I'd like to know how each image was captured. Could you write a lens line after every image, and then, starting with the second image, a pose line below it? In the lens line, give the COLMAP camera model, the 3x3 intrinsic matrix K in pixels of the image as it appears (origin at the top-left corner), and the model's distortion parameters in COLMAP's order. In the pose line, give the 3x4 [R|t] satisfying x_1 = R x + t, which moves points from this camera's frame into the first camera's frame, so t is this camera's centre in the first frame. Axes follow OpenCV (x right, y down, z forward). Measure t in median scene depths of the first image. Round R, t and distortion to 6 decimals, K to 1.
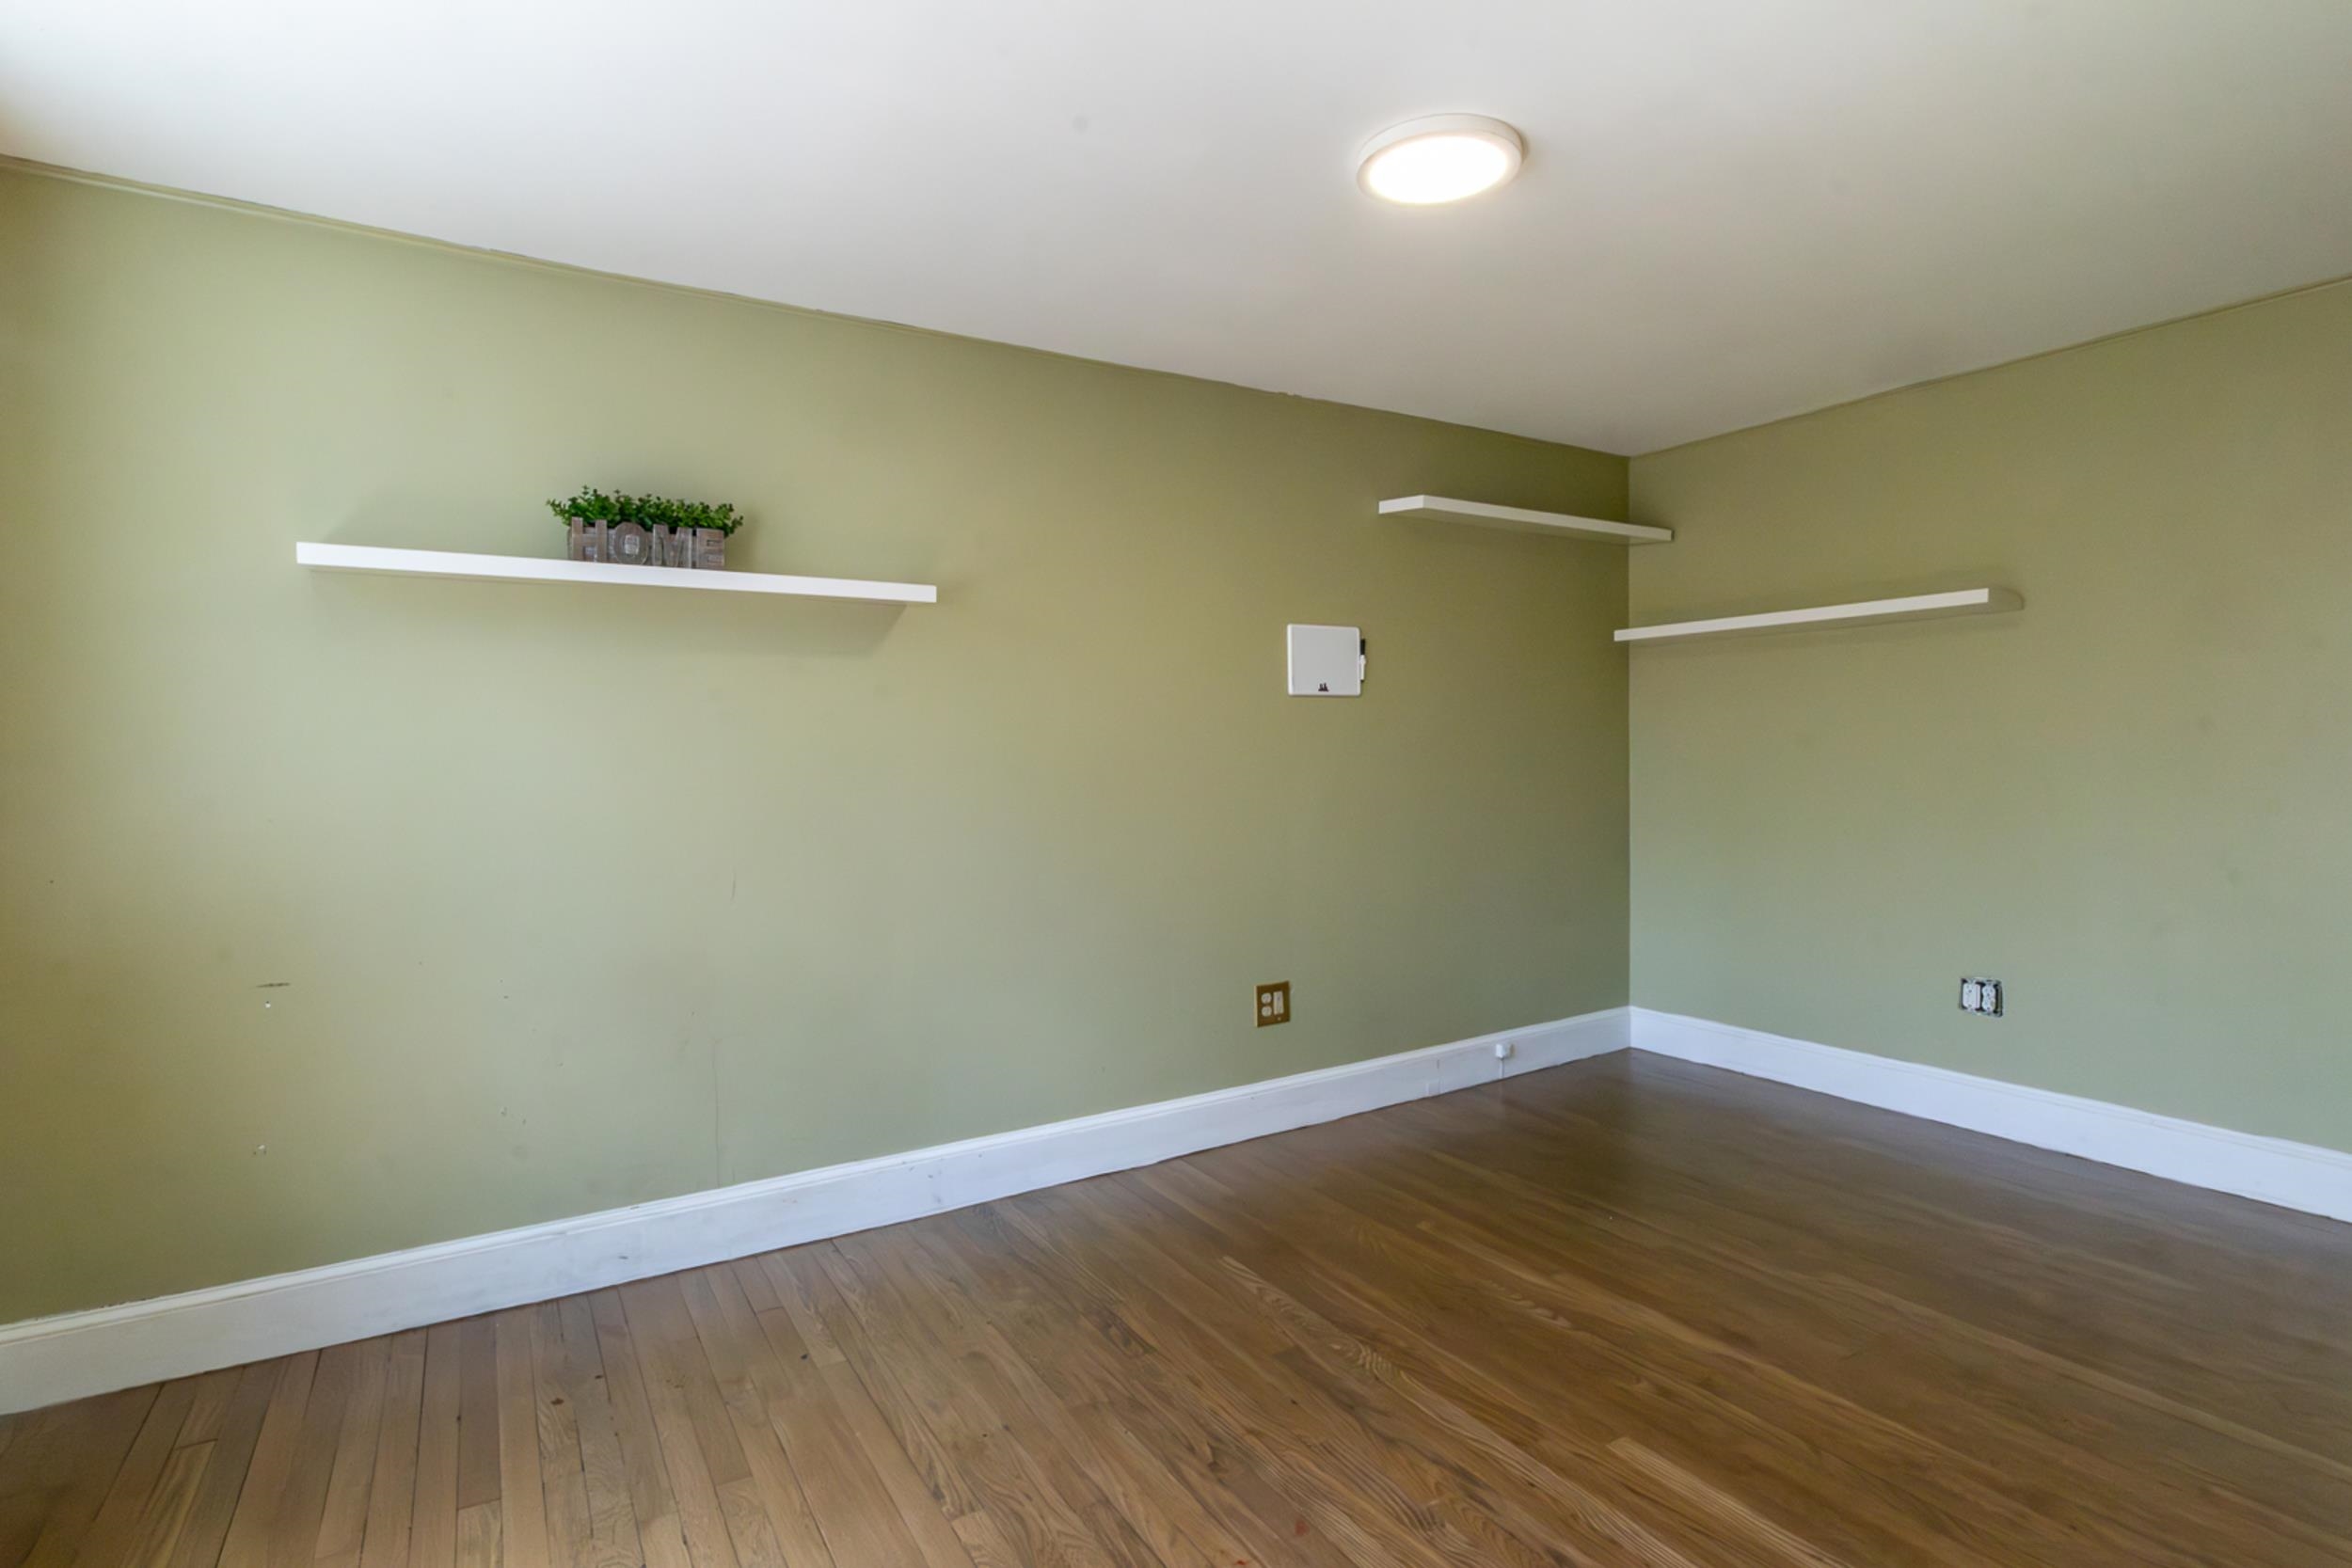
lens RADIAL K [[1150.7, 0, 1182.8], [0, 1150.7, 752.2], [0, 0, 1]] dist [0.000367, 0.000073]
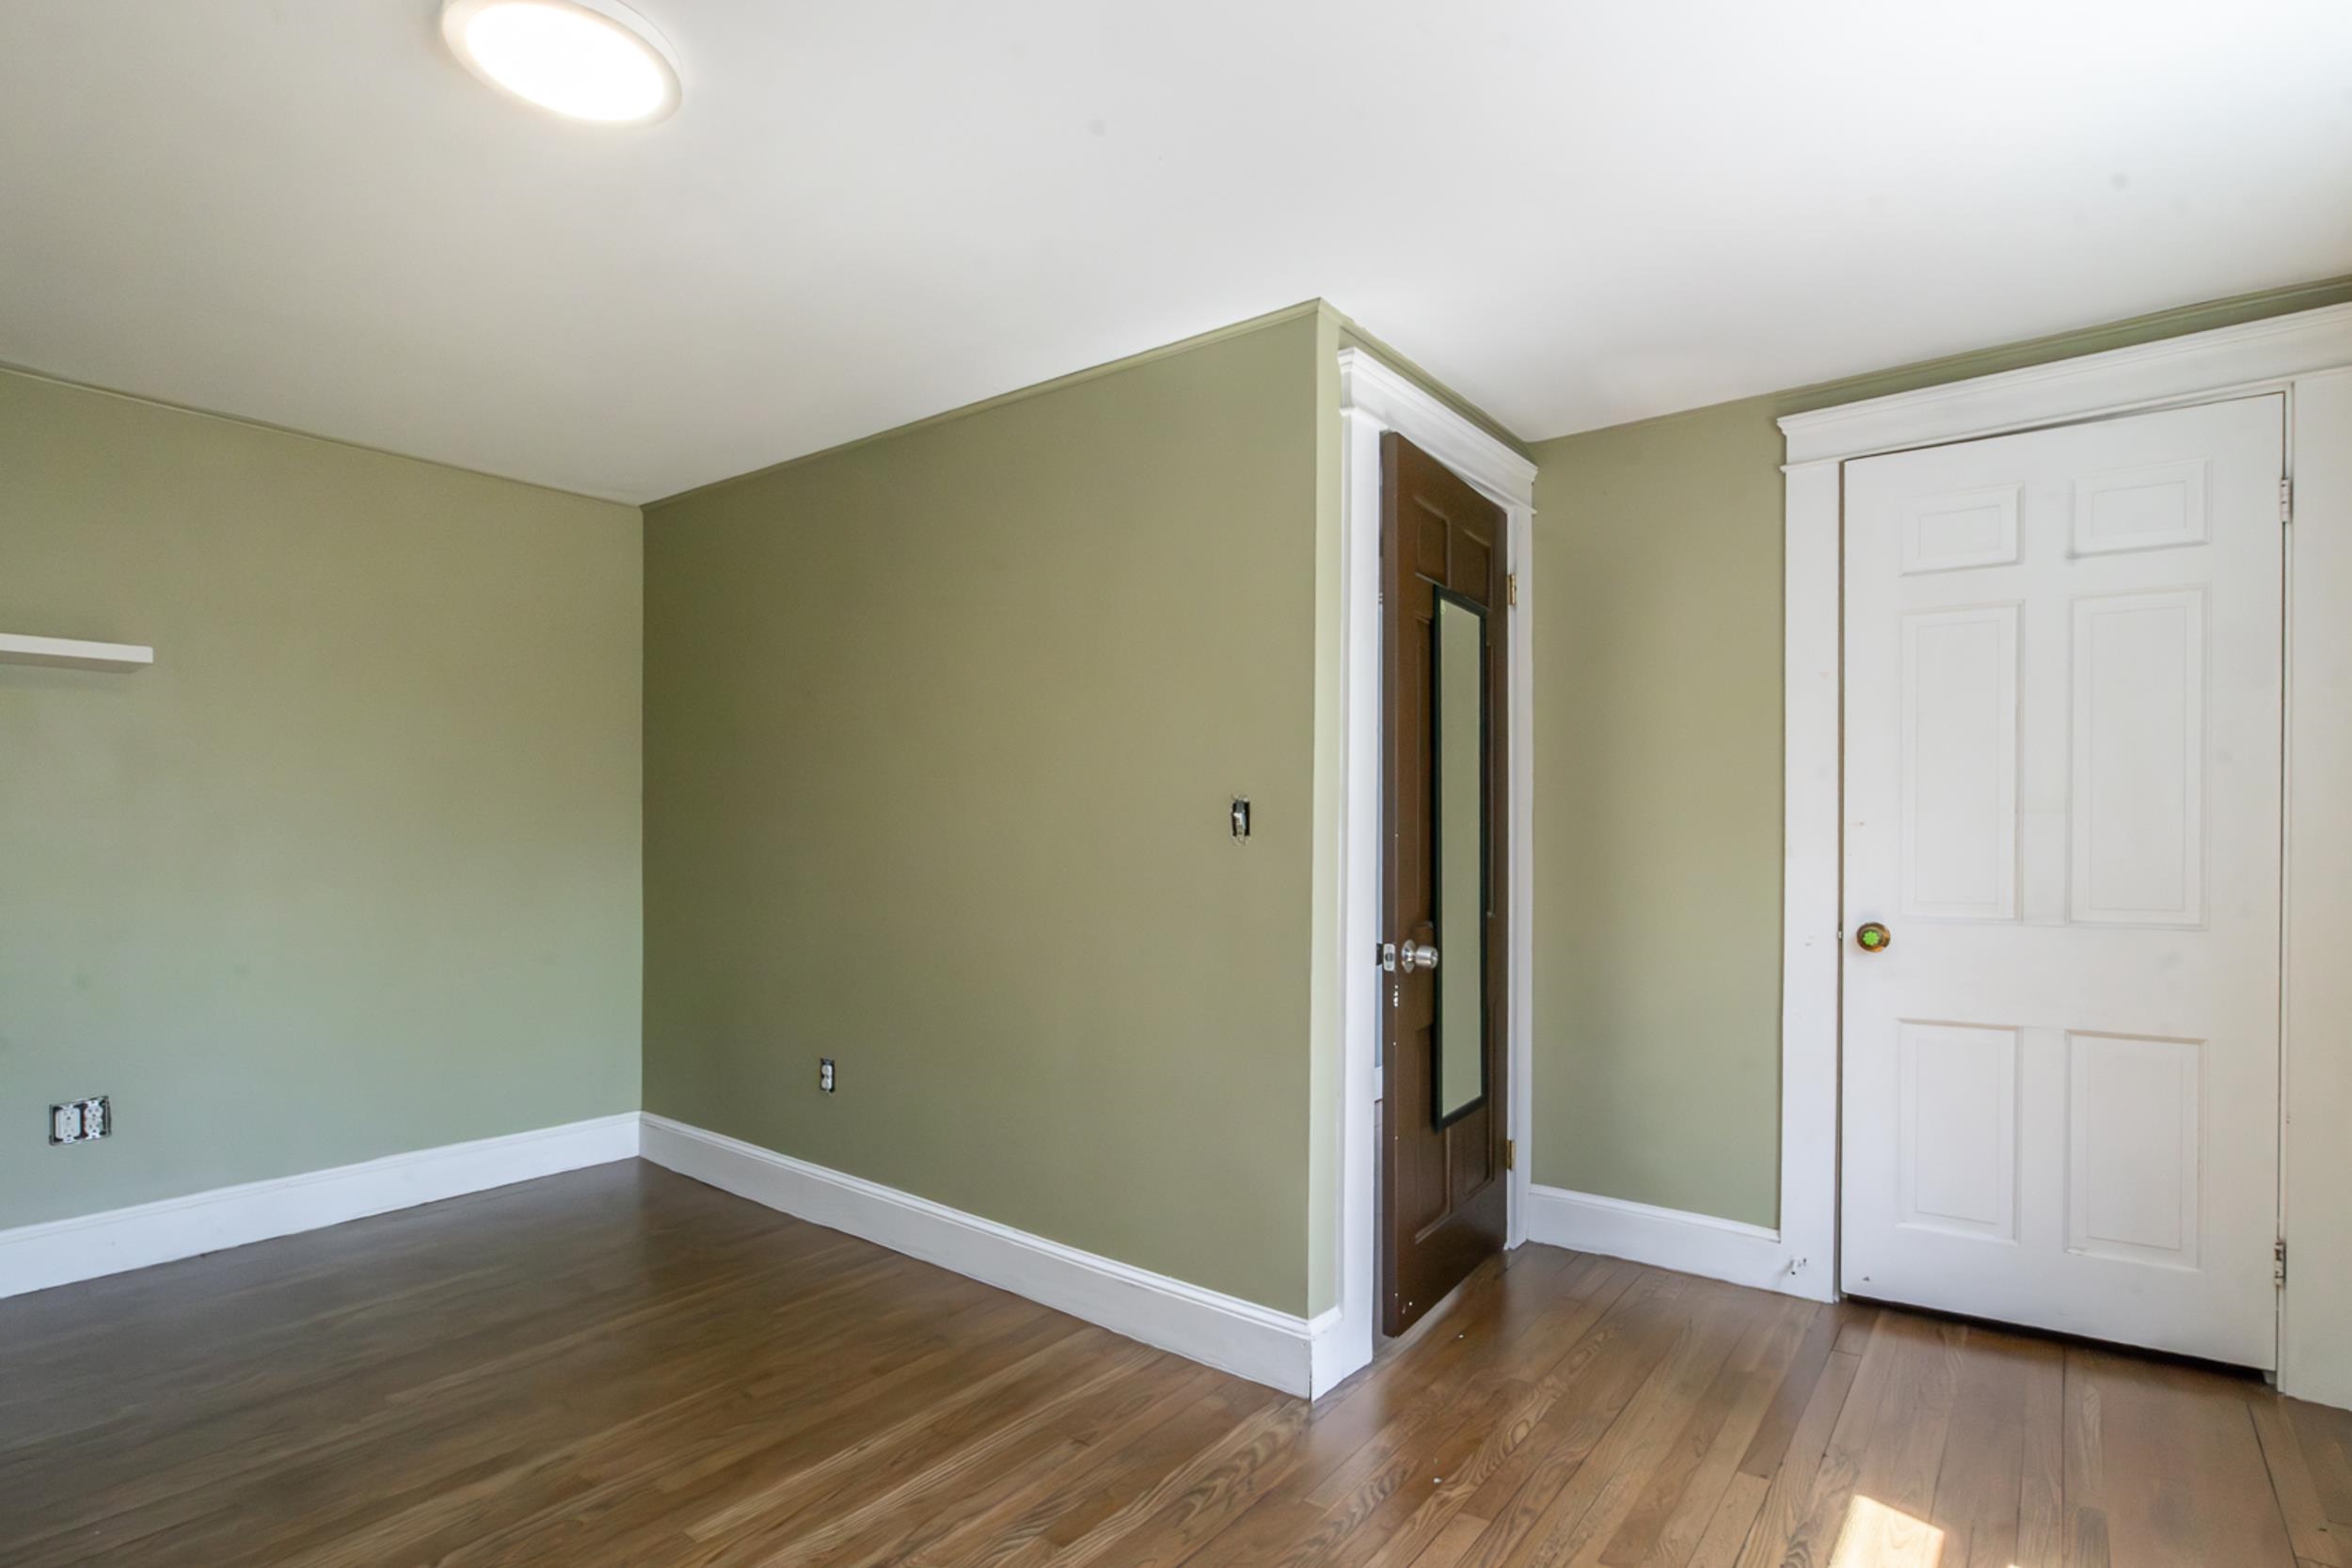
lens RADIAL K [[1167.0, 0, 1175.8], [0, 1167.0, 839.0], [0, 0, 1]] dist [-0.000902, 0.000160]
pose [[-0.349767, 0.001305, 0.936836, -0.471508], [0.000663, 0.999999, -0.001146, 0.008457], [-0.936836, 0.000220, -0.349768, 0.659116]]
